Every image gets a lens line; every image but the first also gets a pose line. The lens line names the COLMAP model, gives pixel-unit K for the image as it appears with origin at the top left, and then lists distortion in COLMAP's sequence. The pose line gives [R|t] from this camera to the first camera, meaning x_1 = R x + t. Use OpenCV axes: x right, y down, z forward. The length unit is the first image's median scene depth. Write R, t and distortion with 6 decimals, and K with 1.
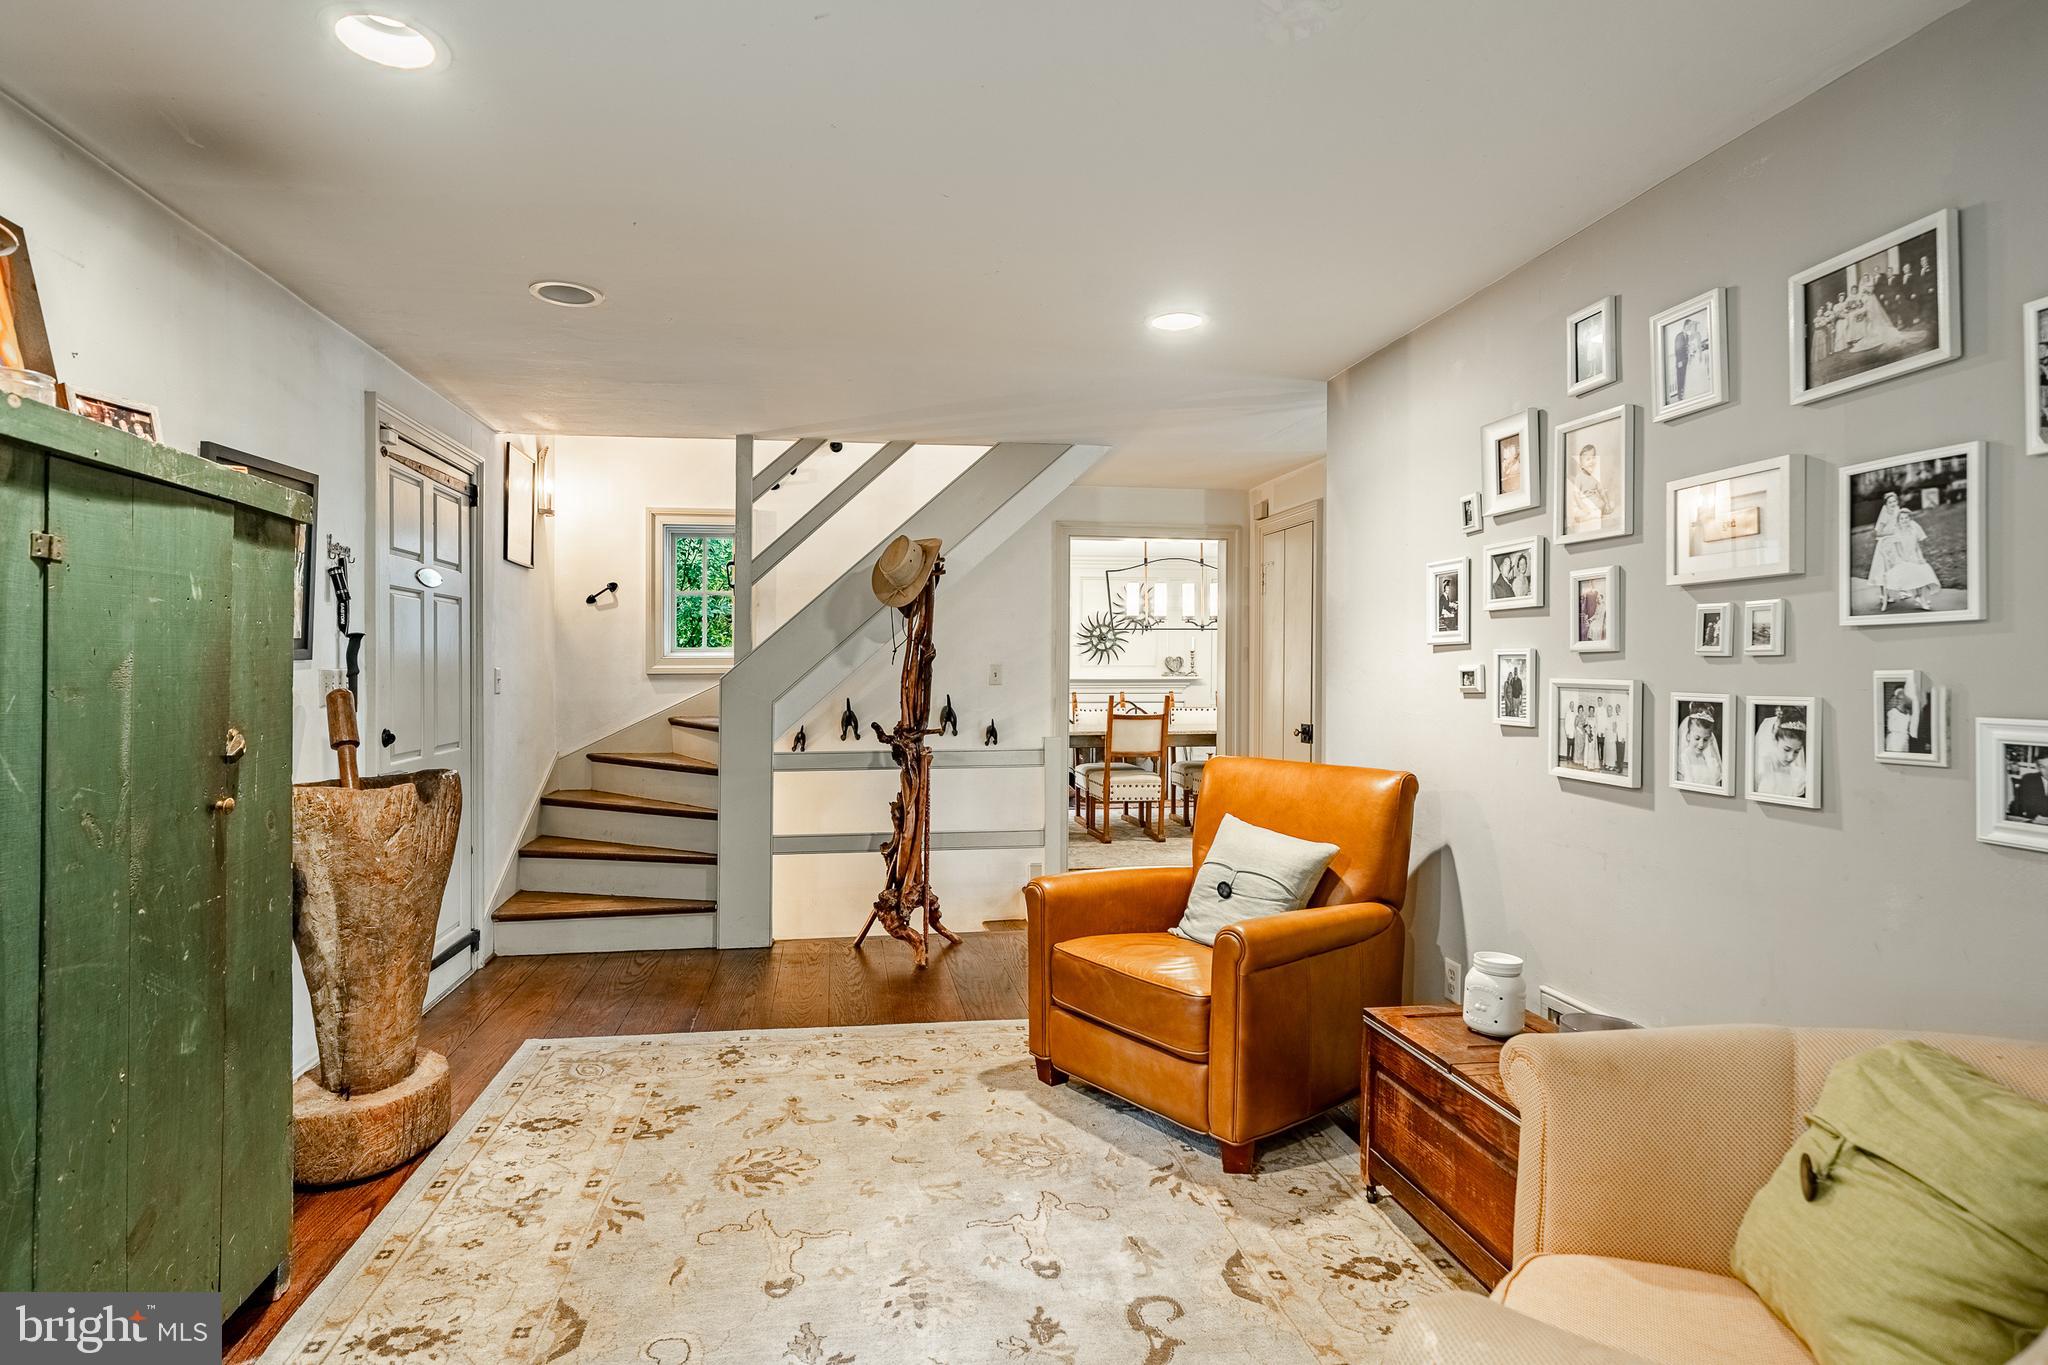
lens RADIAL K [[1071.4, 0, 1021.2], [0, 1071.4, 670.3], [0, 0, 1]] dist [-0.000687, -0.000030]
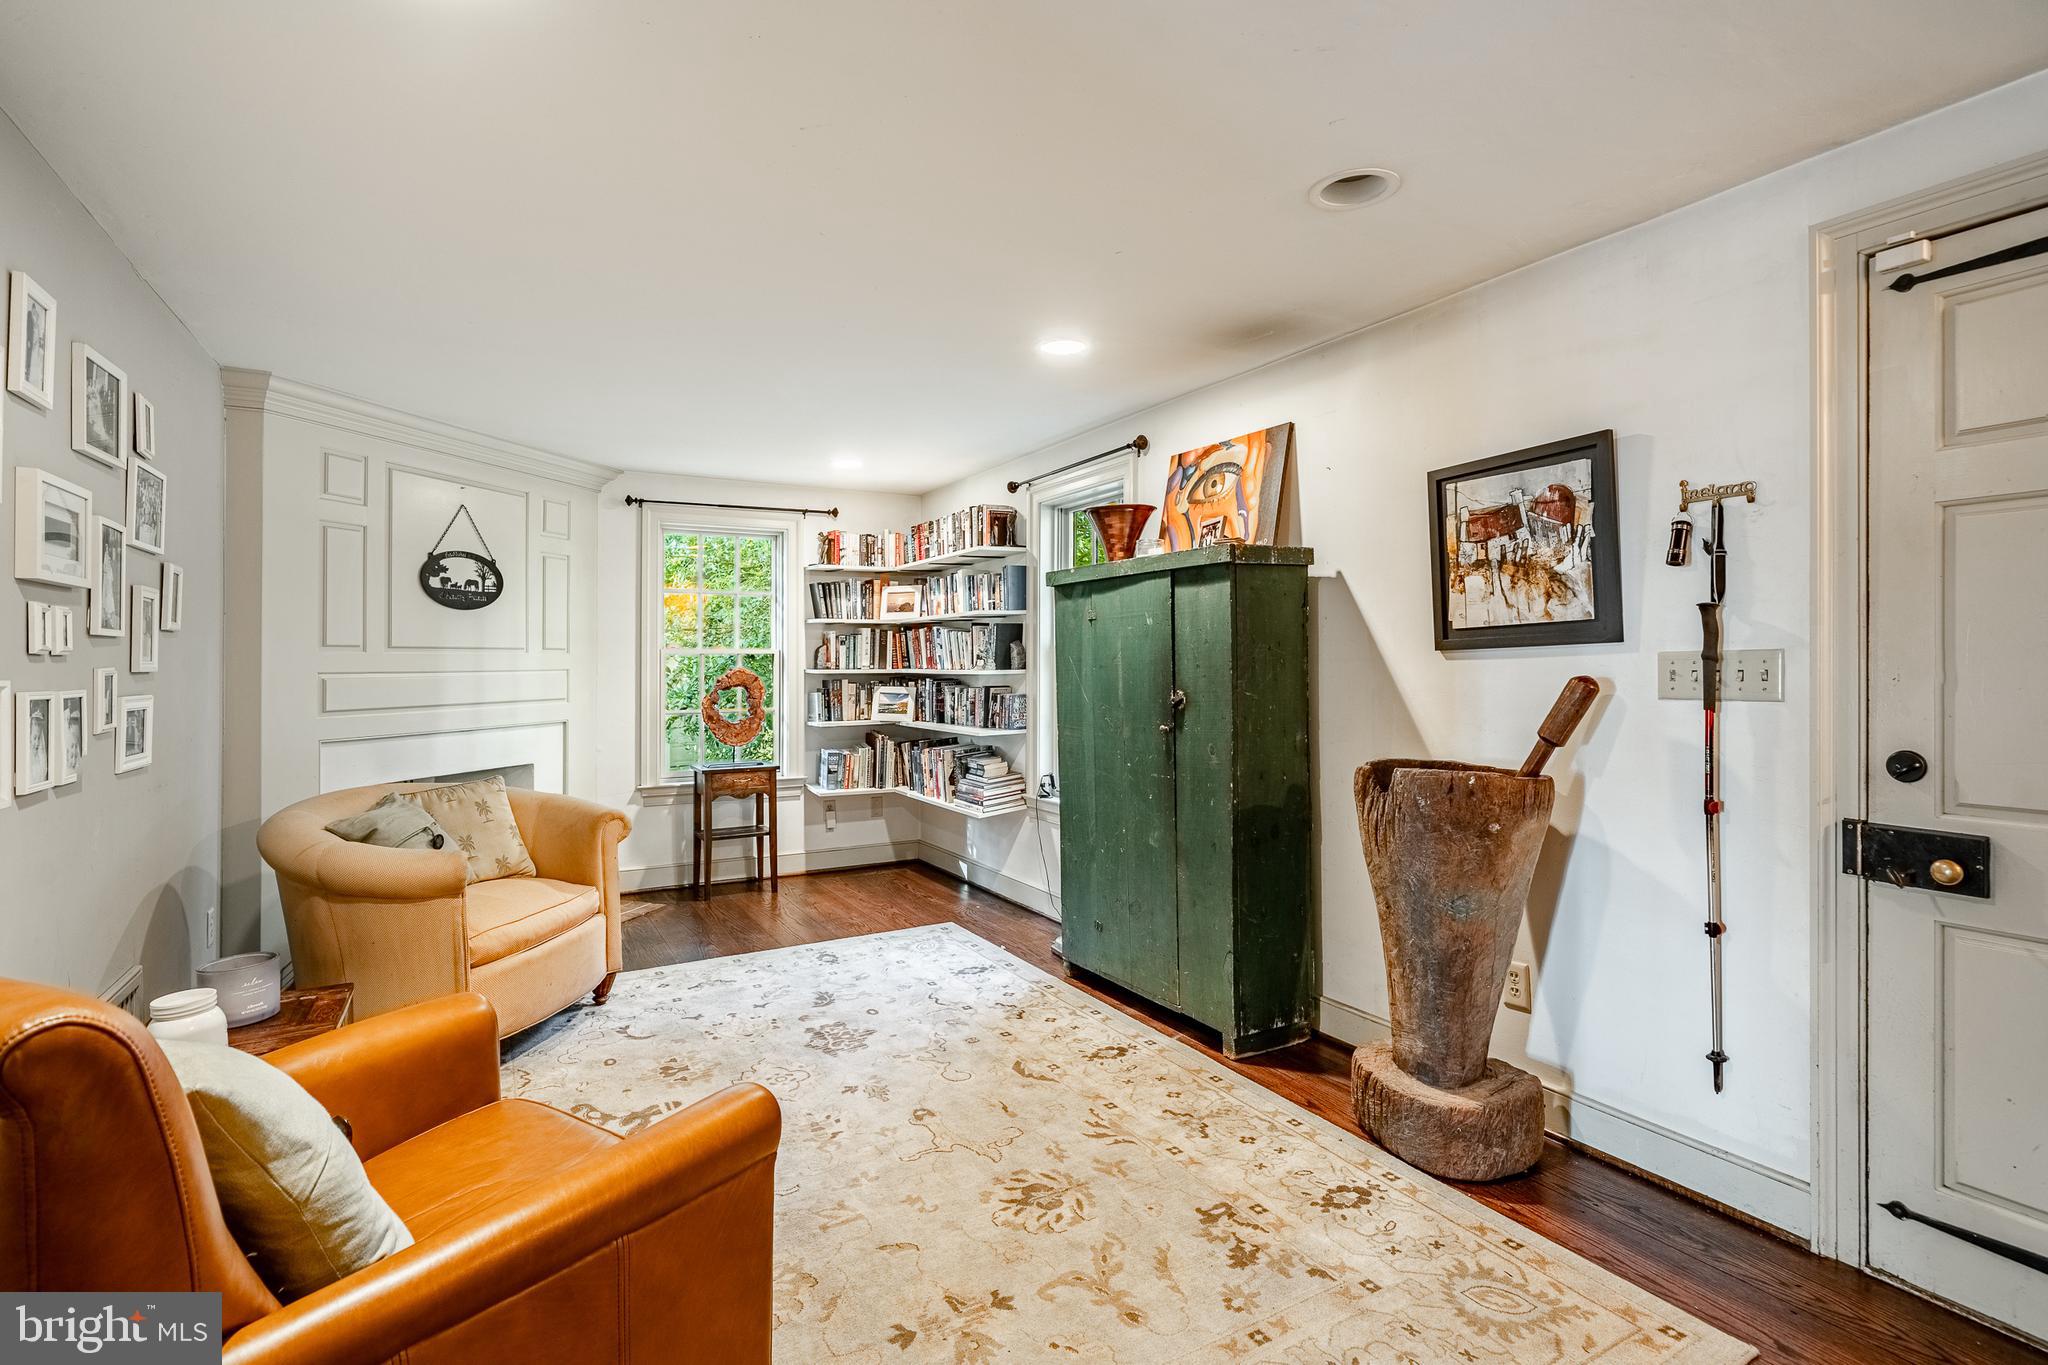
lens RADIAL K [[959.6, 0, 1015.3], [0, 959.6, 669.8], [0, 0, 1]] dist [0.000430, -0.000509]
pose [[-0.941351, 0.011048, -0.337249, 0.057193], [0.008179, 0.999917, 0.009927, -0.000629], [0.337331, 0.006587, -0.941363, 1.811406]]
